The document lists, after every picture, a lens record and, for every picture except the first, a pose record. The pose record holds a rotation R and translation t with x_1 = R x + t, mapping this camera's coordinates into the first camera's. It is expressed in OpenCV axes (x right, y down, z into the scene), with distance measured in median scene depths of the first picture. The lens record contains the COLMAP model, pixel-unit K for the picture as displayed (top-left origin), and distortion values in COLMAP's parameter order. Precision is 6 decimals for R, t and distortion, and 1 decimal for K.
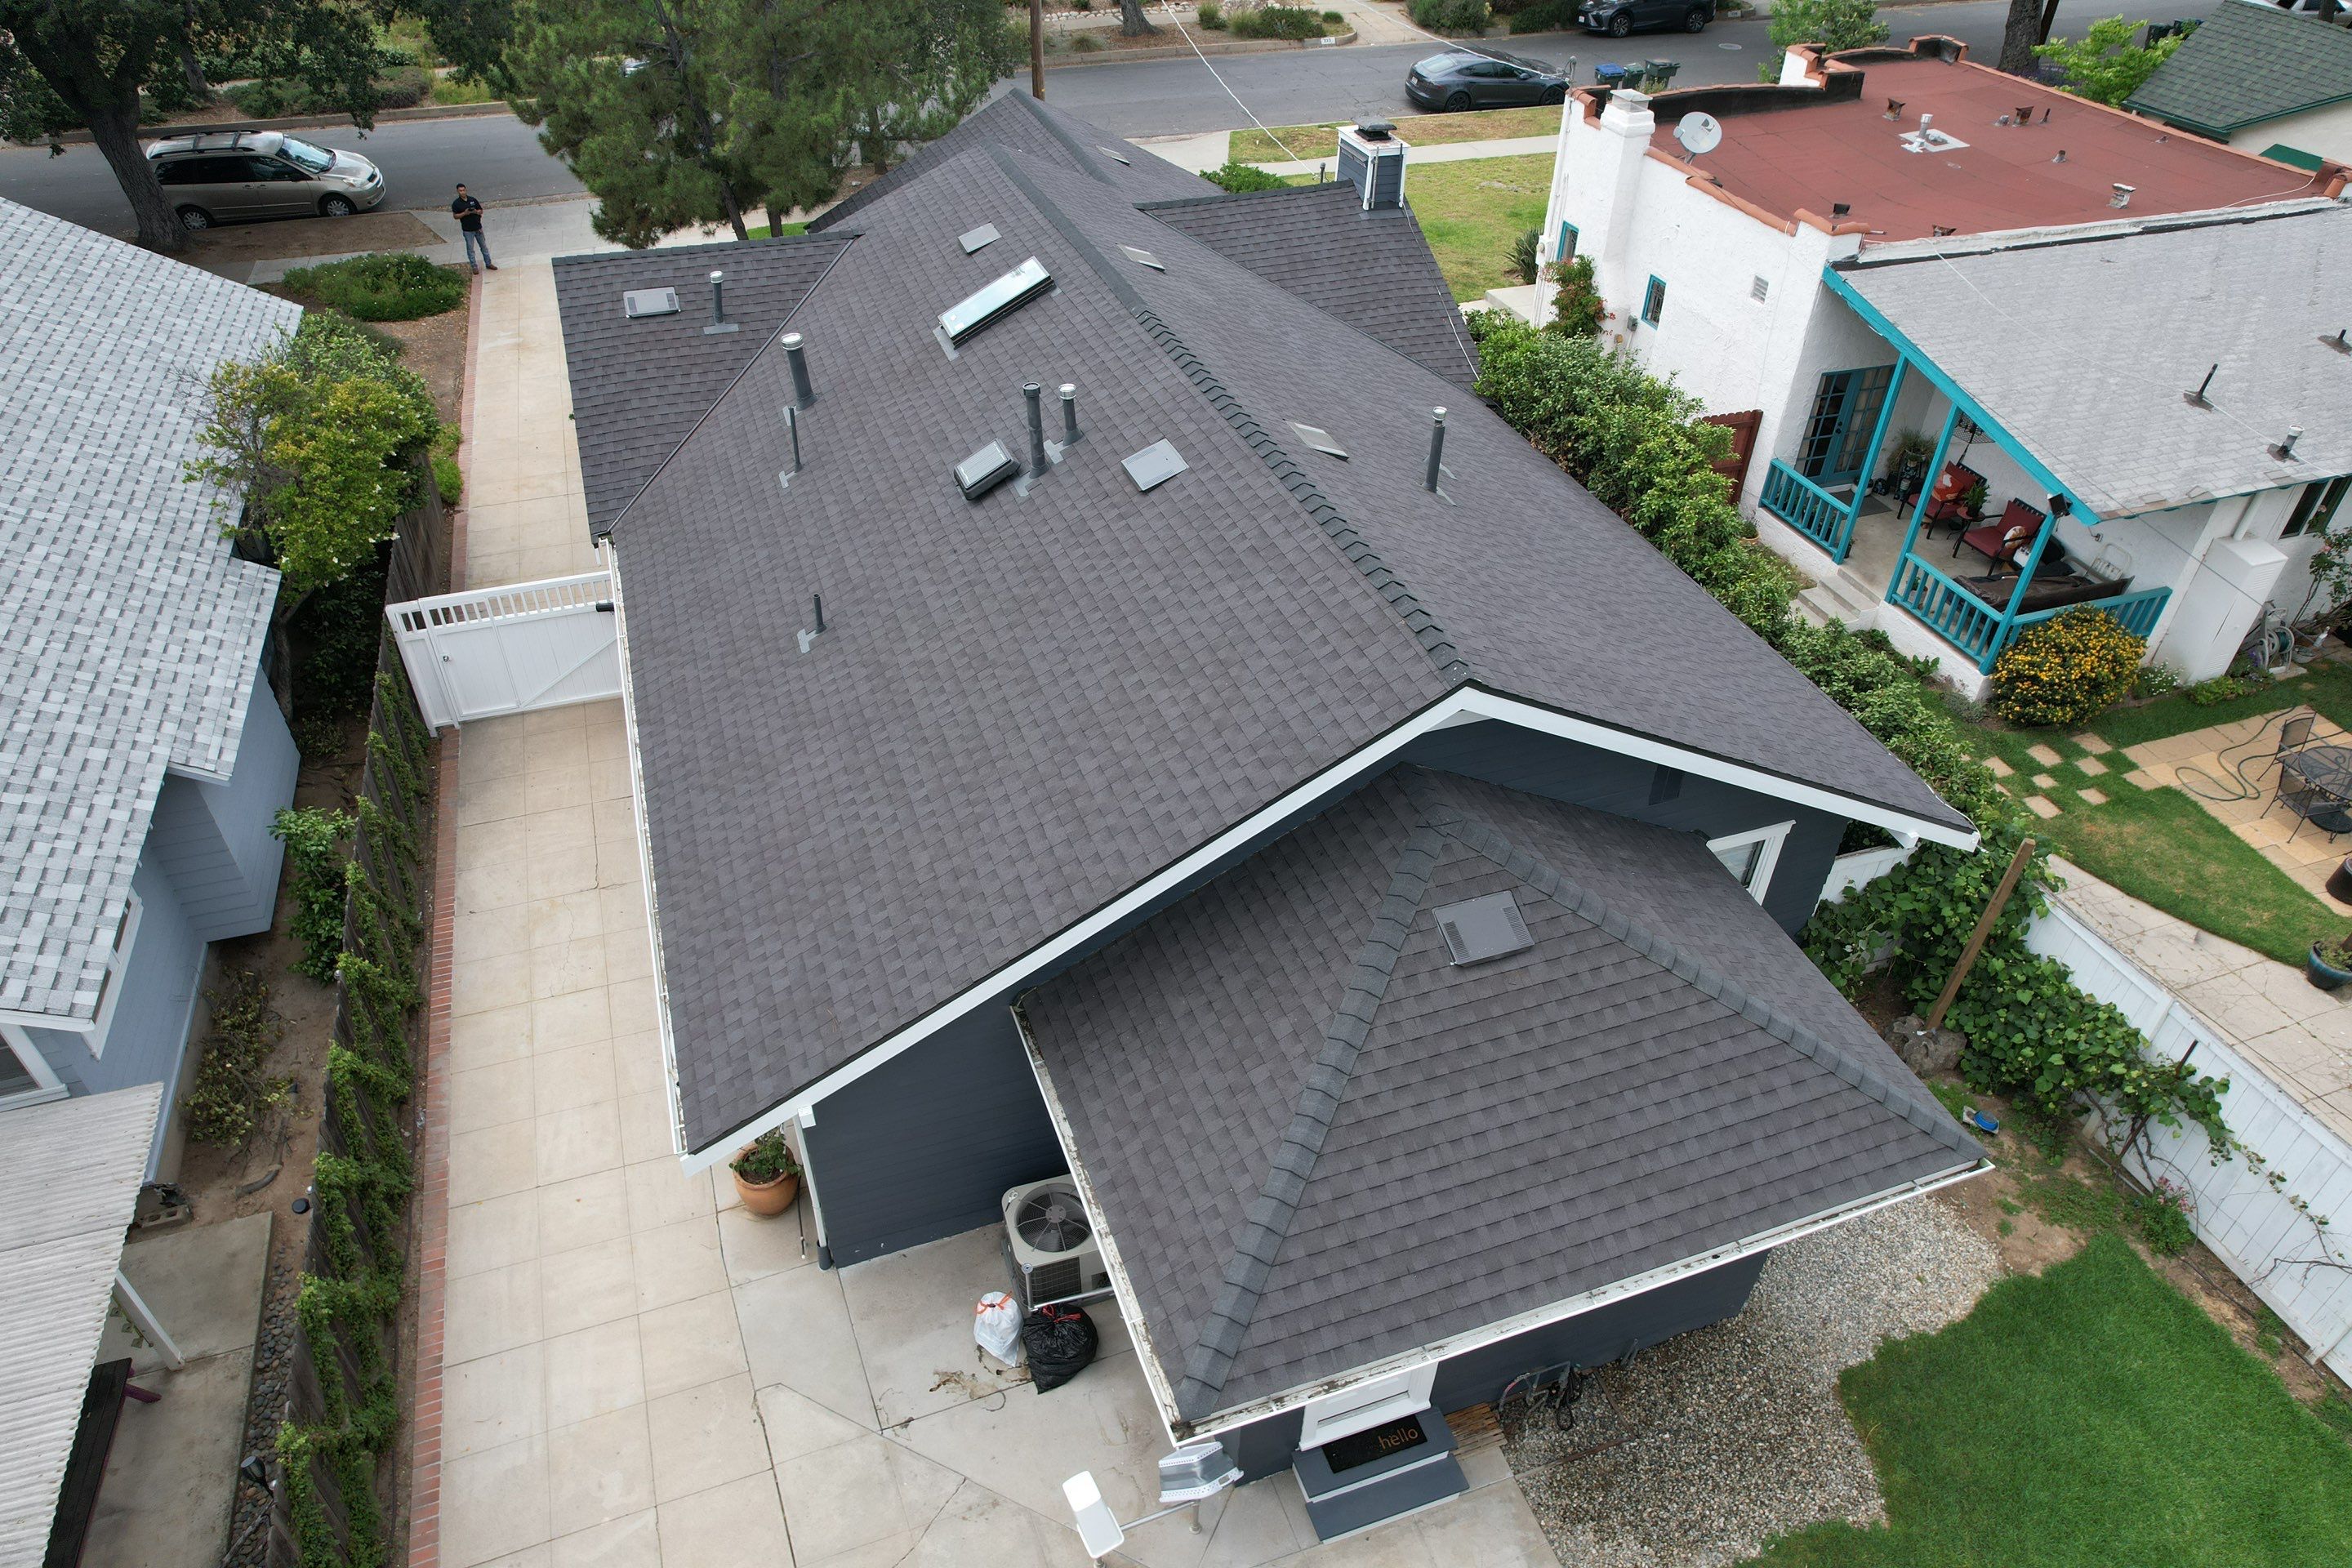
lens RADIAL K [[1509.7, 0, 1180.2], [0, 1509.7, 781.1], [0, 0, 1]] dist [-0.076978, 0.070751]
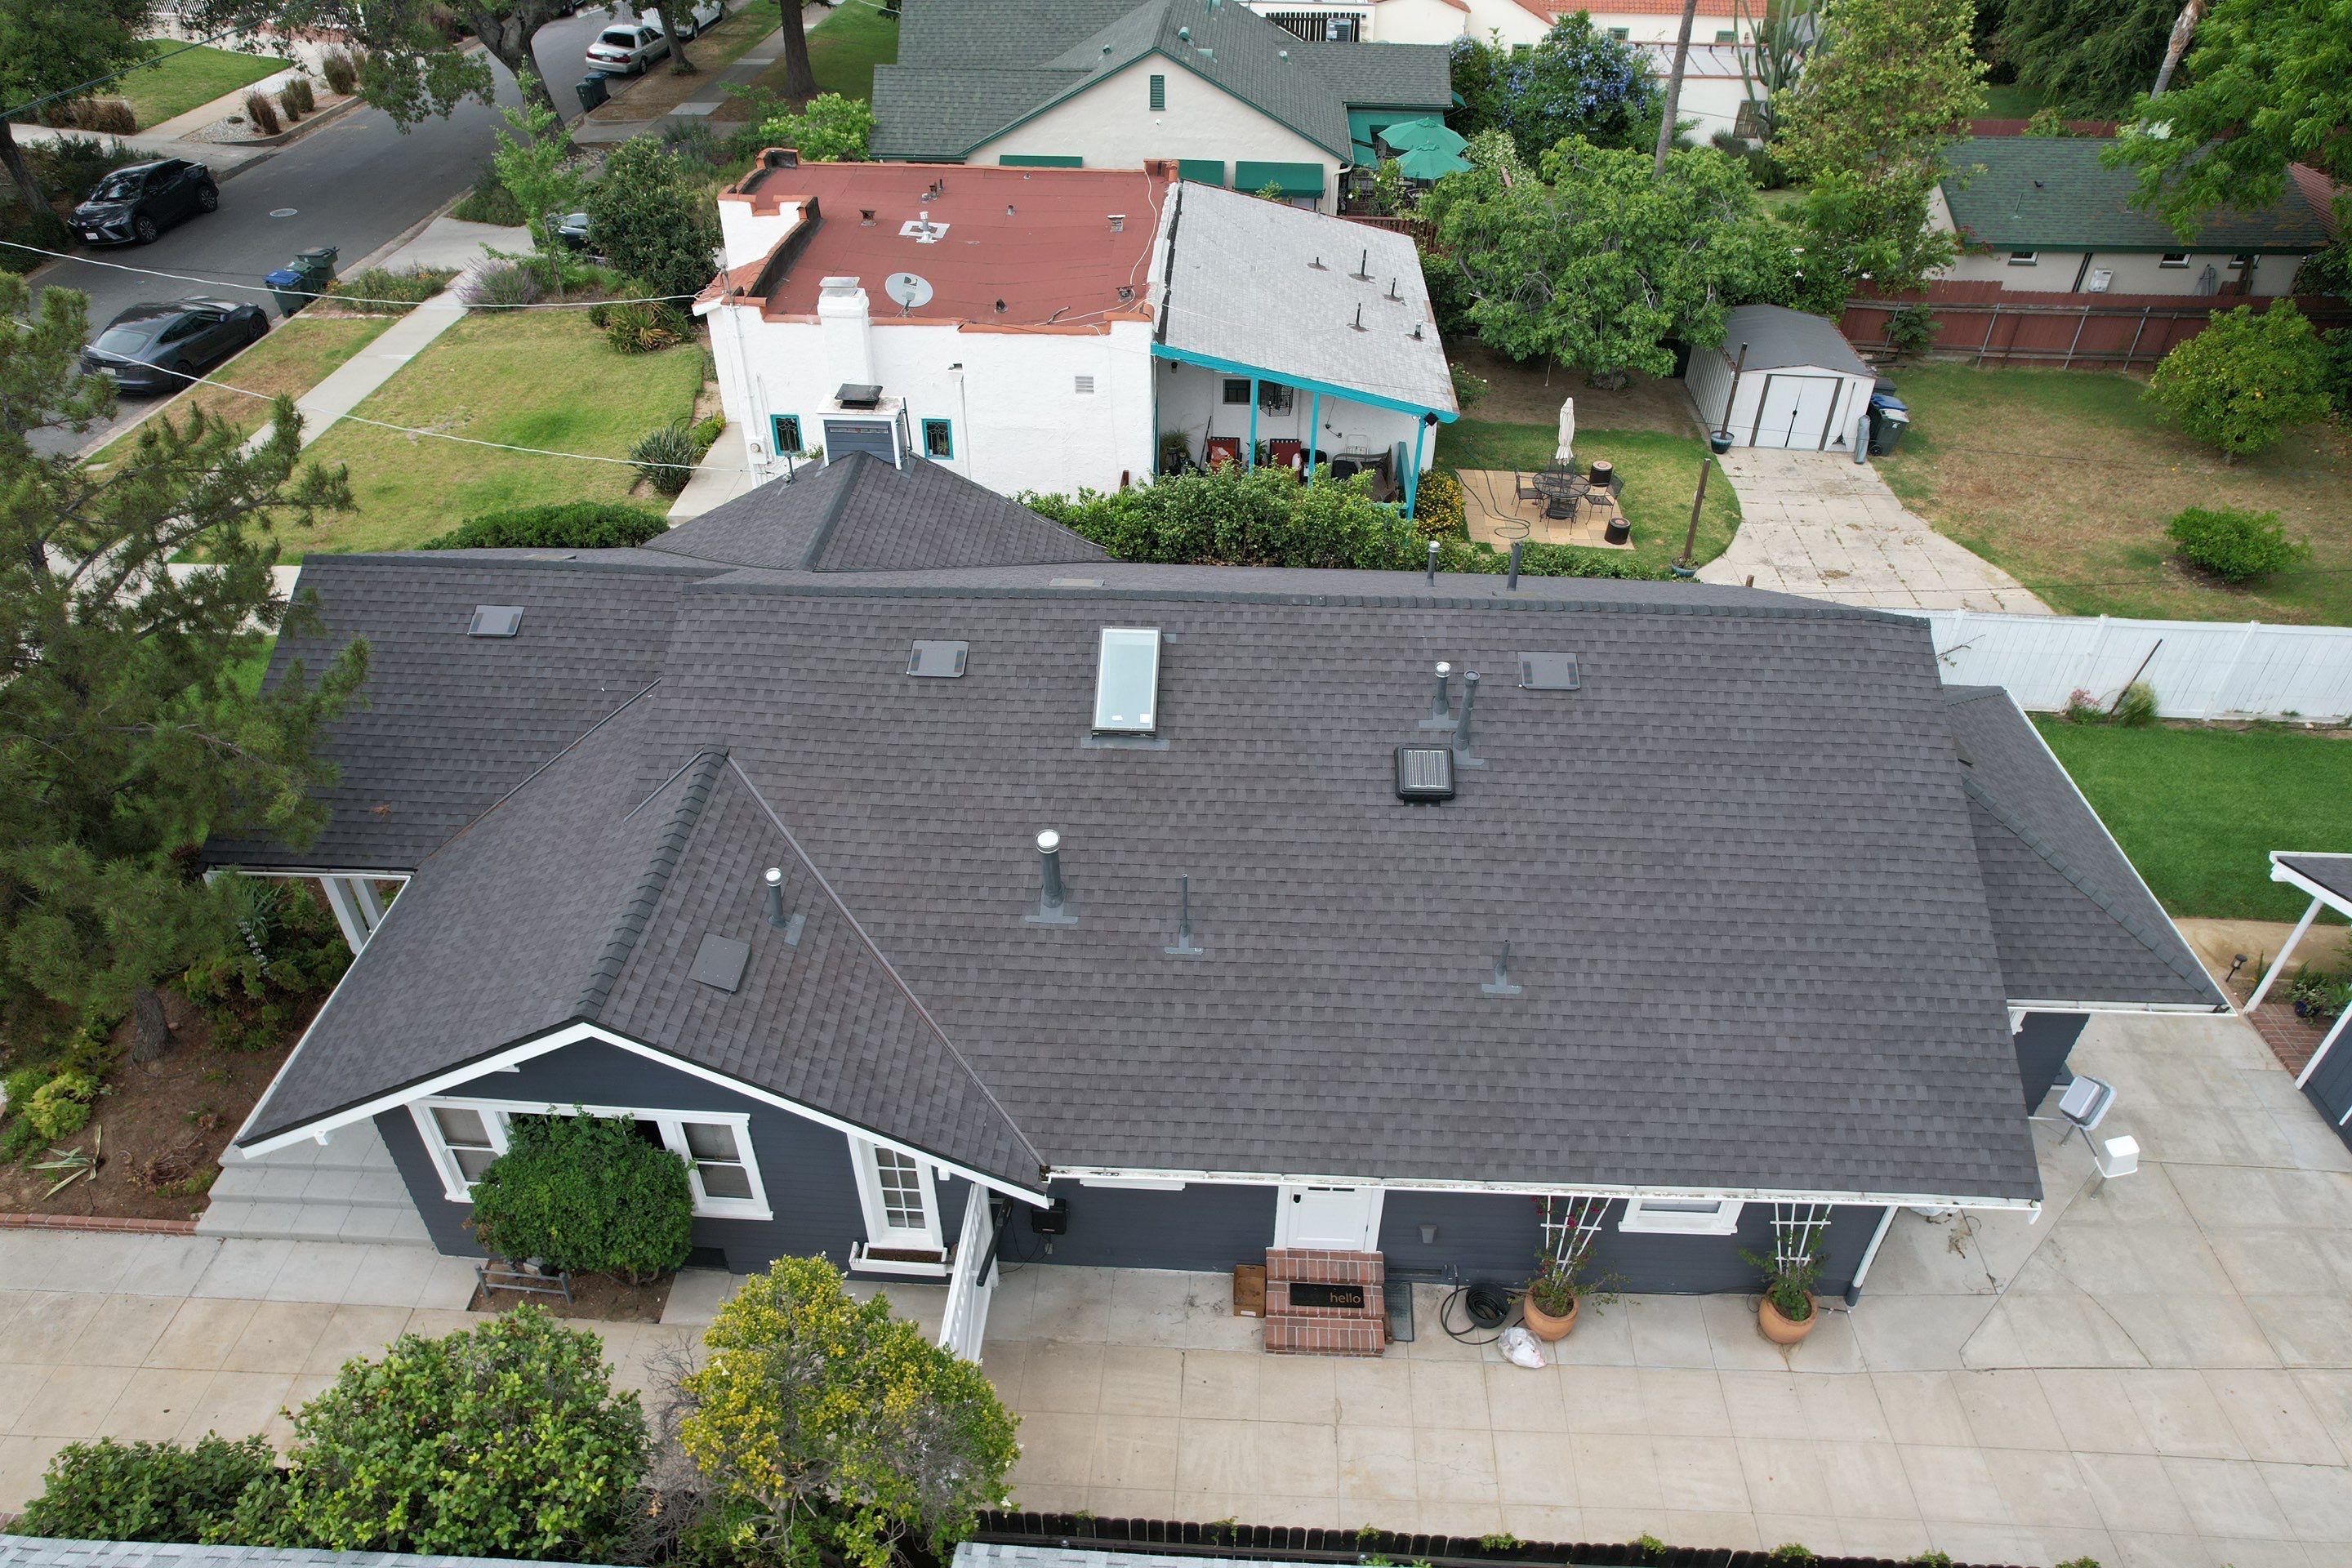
lens RADIAL K [[1509.7, 0, 1179.4], [0, 1509.7, 783.2], [0, 0, 1]] dist [-0.076978, 0.070751]
pose [[0.372222, -0.574689, 0.728823, -0.796368], [0.573282, 0.759907, 0.306414, -0.511400], [-0.729931, 0.303767, 0.612313, 0.377120]]
